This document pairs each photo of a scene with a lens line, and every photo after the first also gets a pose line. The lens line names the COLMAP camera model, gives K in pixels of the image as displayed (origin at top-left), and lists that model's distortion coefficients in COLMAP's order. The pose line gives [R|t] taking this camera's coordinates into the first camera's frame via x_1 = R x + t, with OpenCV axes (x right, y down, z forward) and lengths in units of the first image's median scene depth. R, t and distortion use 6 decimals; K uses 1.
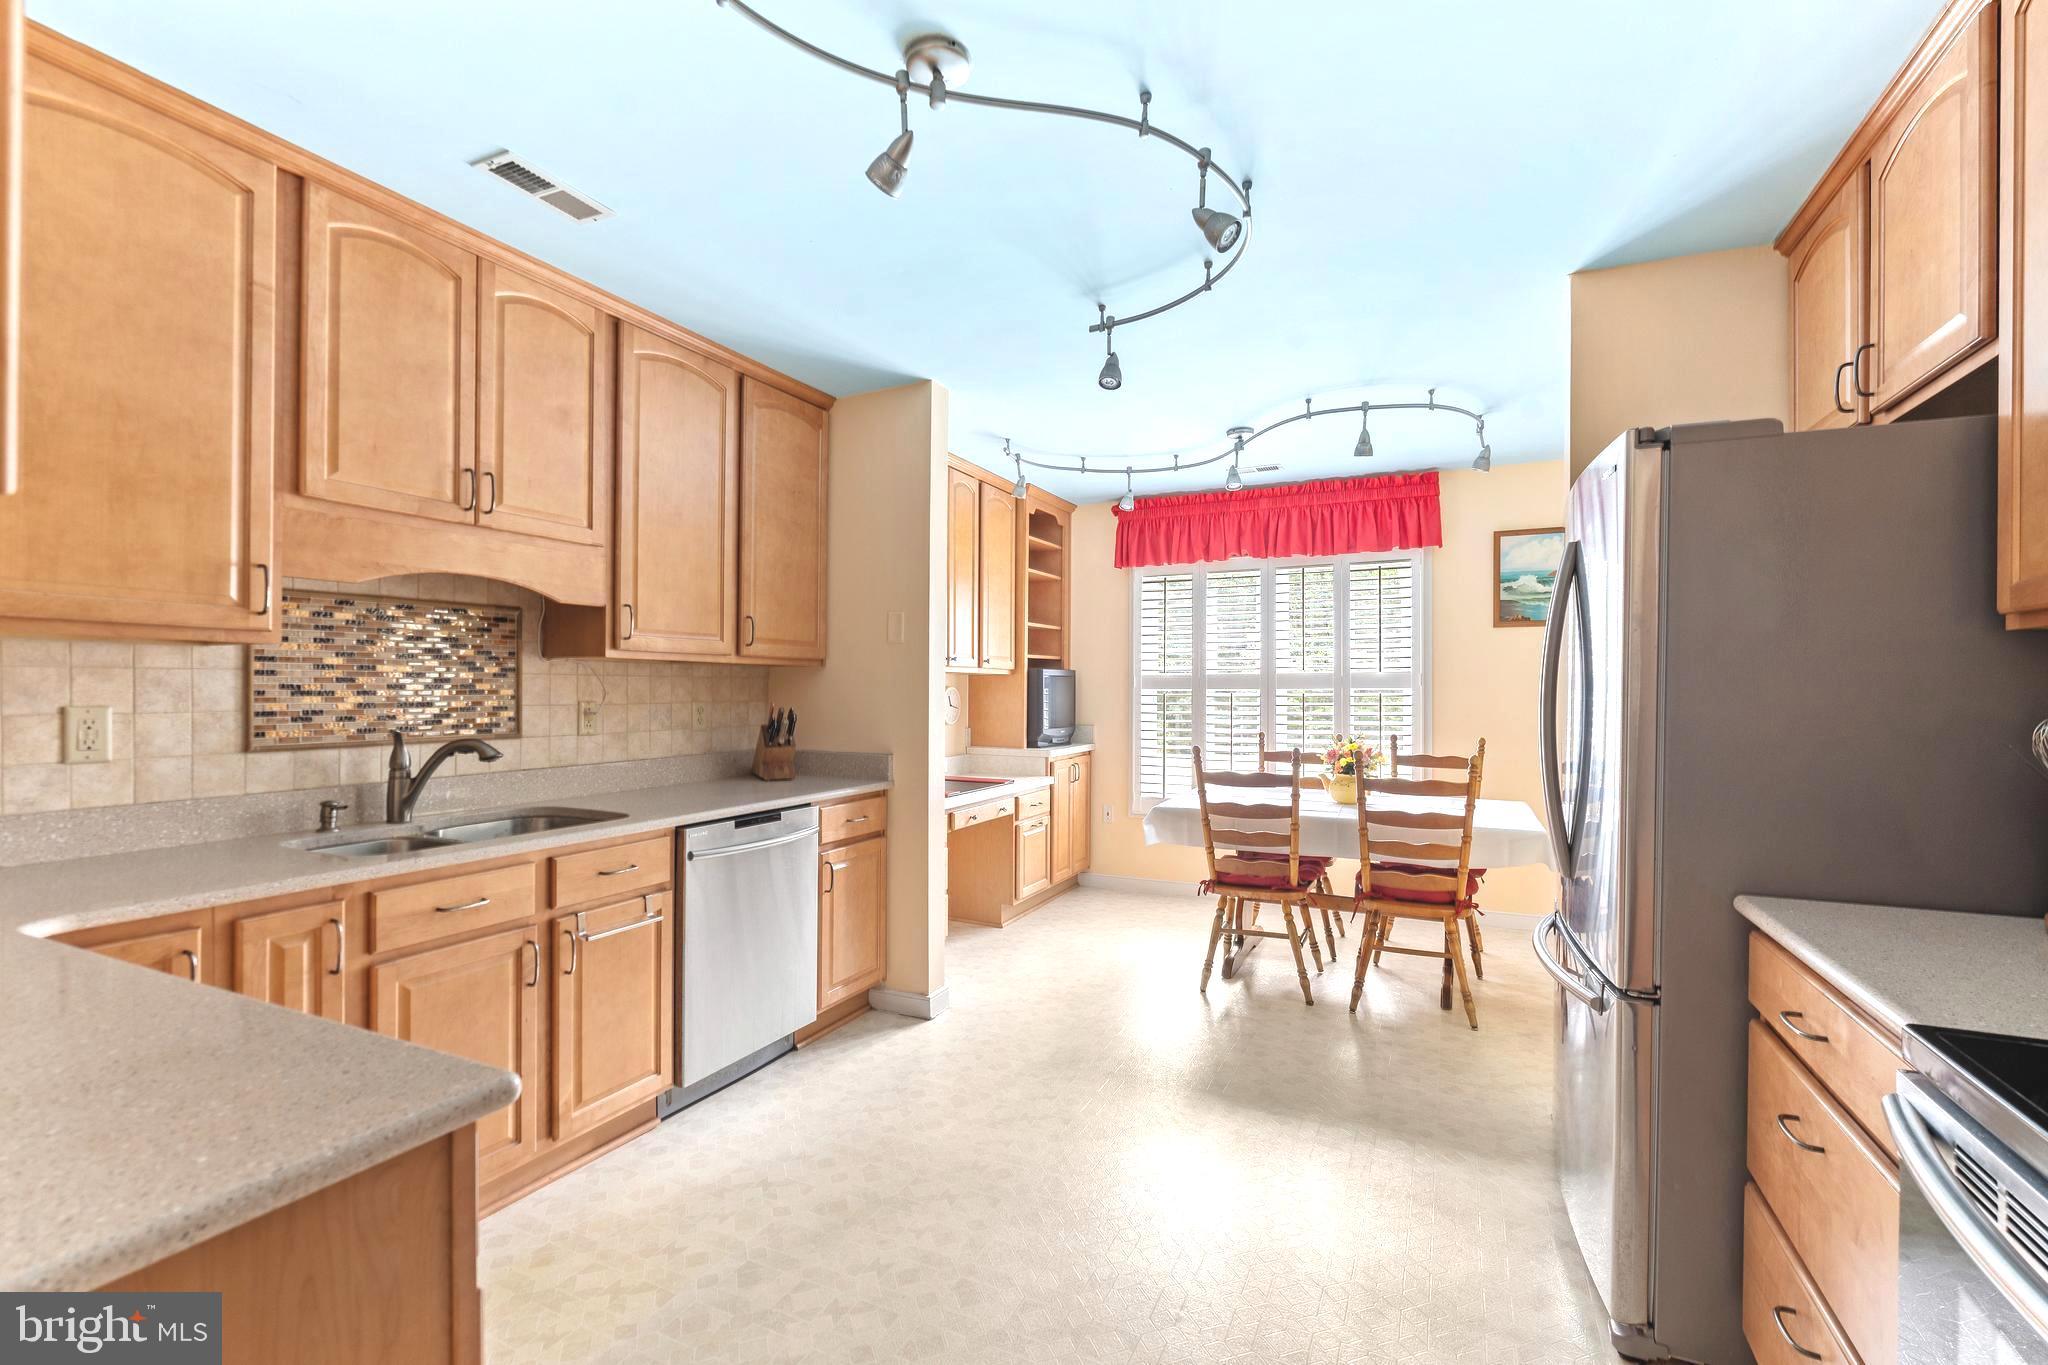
lens RADIAL K [[909.2, 0, 1021.5], [0, 909.2, 689.4], [0, 0, 1]] dist [0.000090, -0.000243]
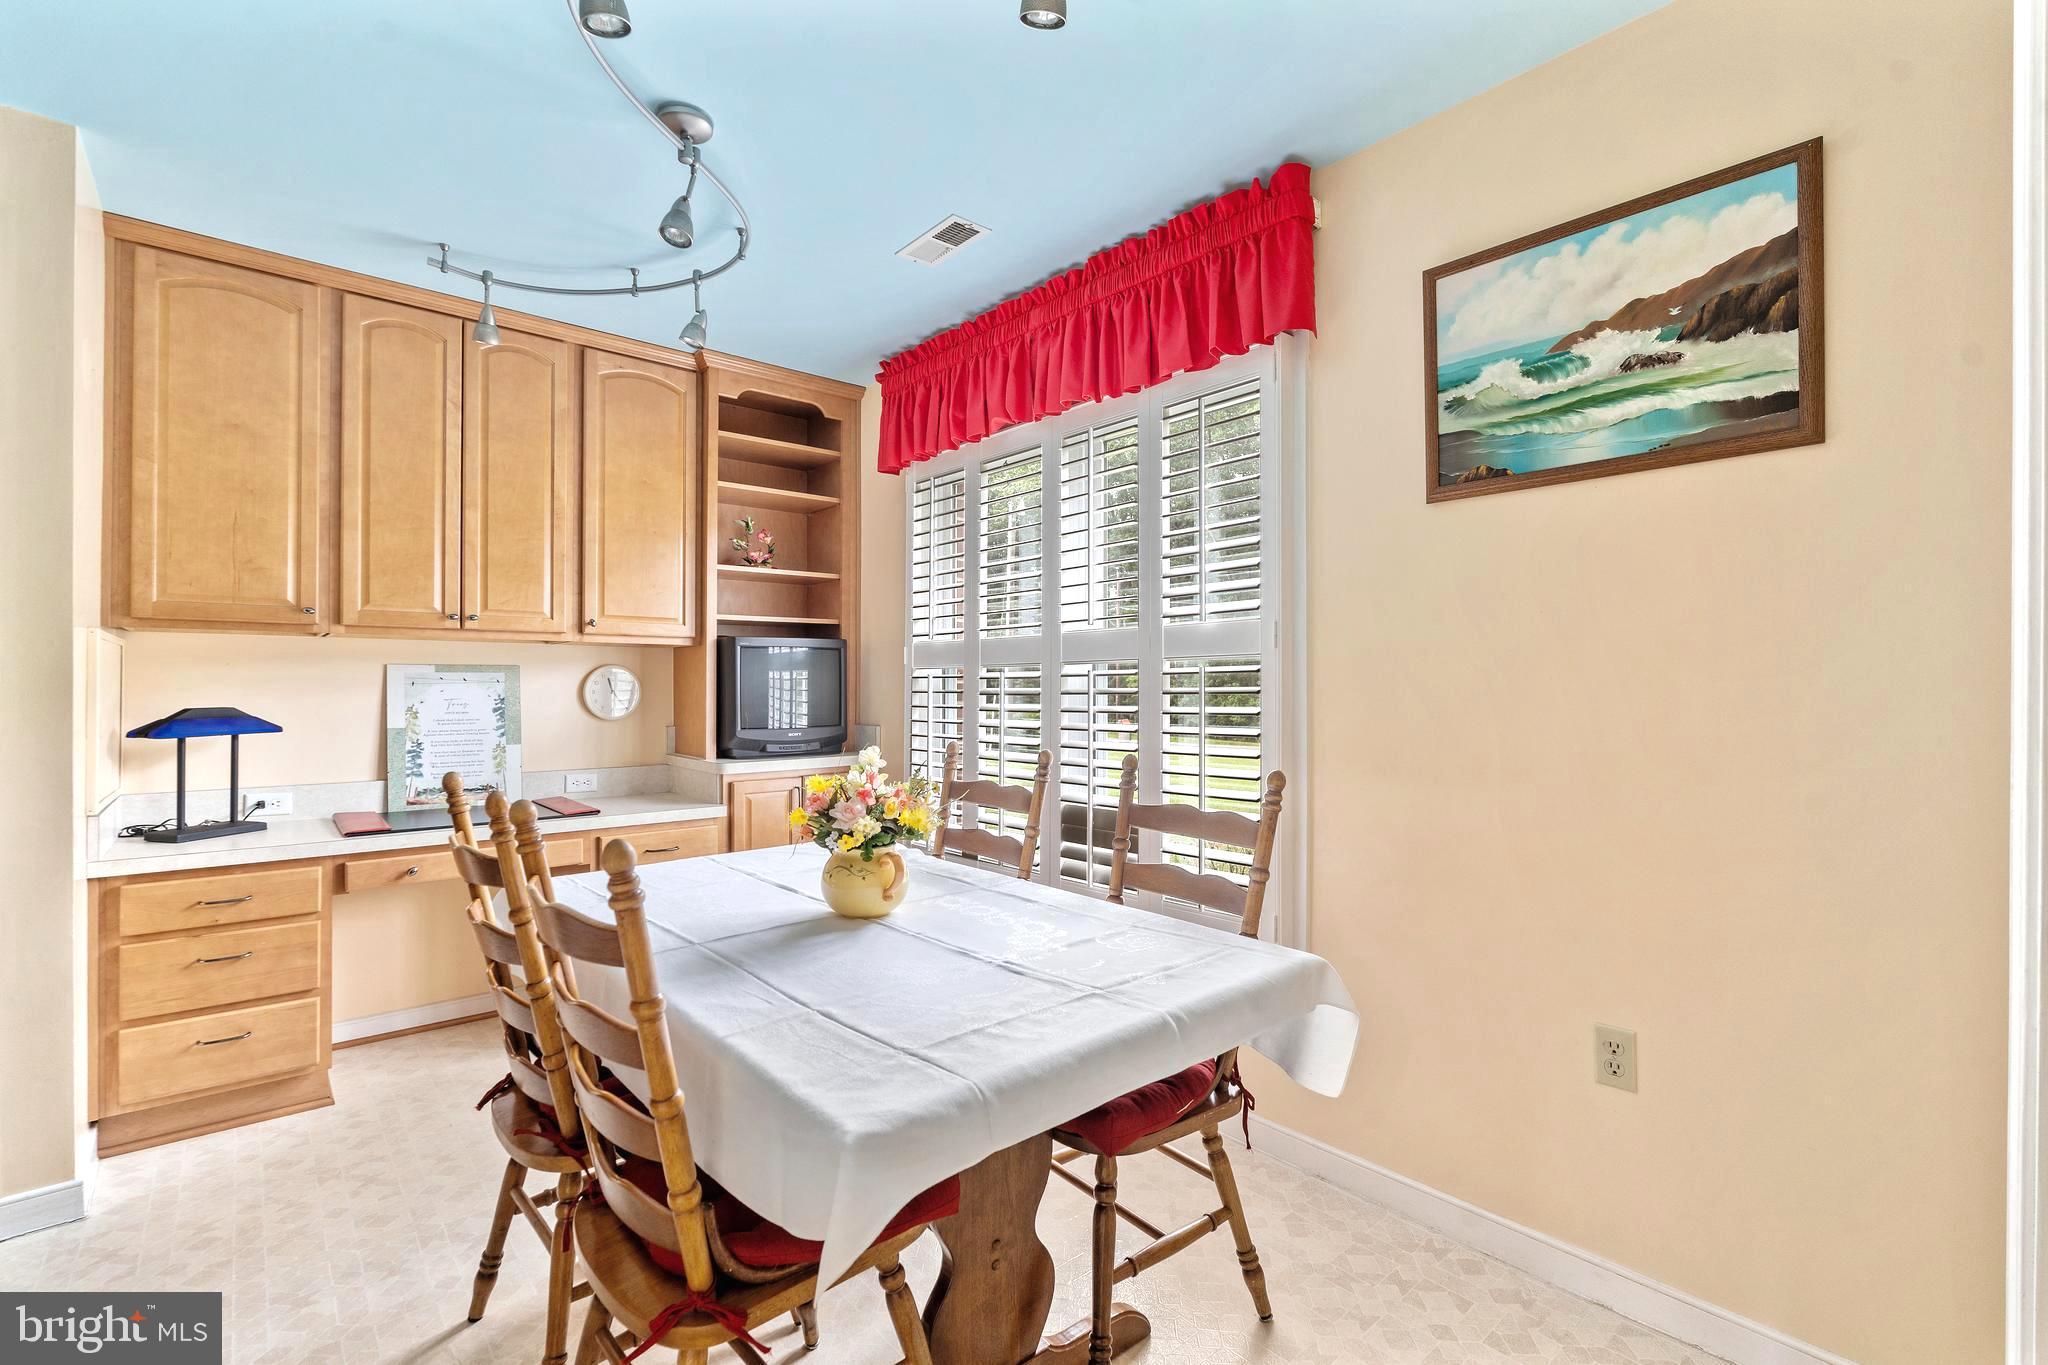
lens RADIAL K [[909.2, 0, 1026.0], [0, 909.2, 683.4], [0, 0, 1]] dist [0.000090, -0.000243]
pose [[0.920282, -0.006595, -0.391200, 0.514176], [0.007035, 0.999975, -0.000308, 0.013589], [0.391192, -0.002468, 0.920306, 0.545665]]
